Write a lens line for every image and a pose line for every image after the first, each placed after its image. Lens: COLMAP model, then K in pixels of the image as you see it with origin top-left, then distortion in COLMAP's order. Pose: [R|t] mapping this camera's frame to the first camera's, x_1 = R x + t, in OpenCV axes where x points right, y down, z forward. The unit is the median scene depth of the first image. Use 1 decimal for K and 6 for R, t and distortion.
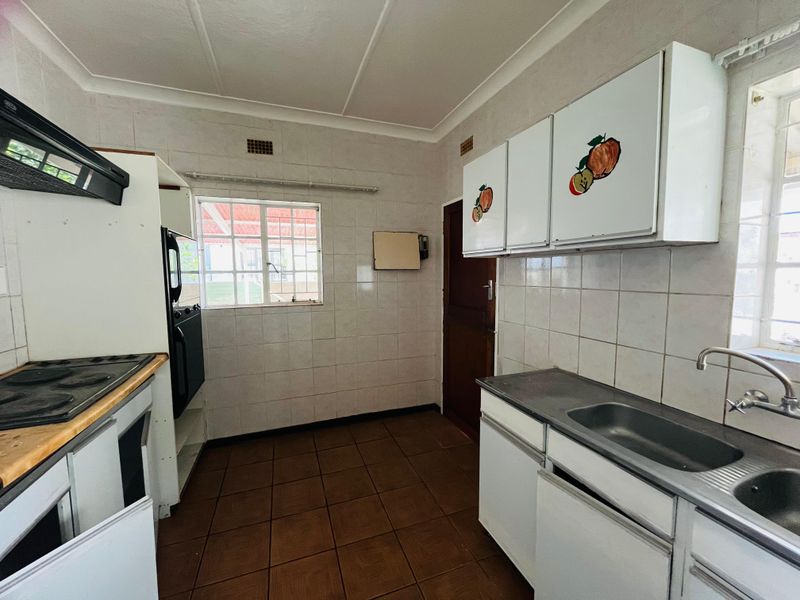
lens RADIAL K [[322.8, 0, 400.0], [0, 322.8, 299.2], [0, 0, 1]] dist [0.000887, 0.000406]
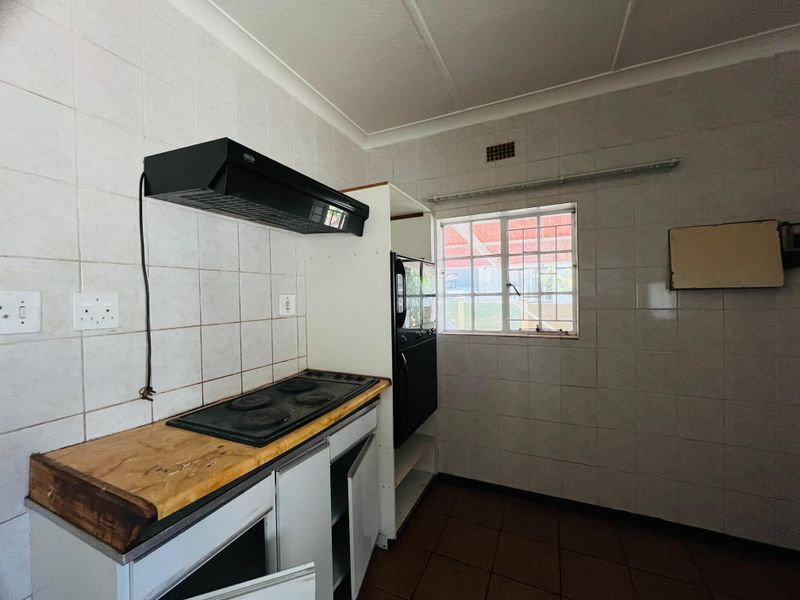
lens RADIAL K [[322.8, 0, 399.1], [0, 322.8, 298.4], [0, 0, 1]] dist [0.000887, 0.000406]
pose [[0.698450, 0.002059, -0.715656, 0.000948], [-0.047628, 0.997913, -0.043612, -0.028476], [0.714072, 0.064546, 0.697090, 0.248631]]
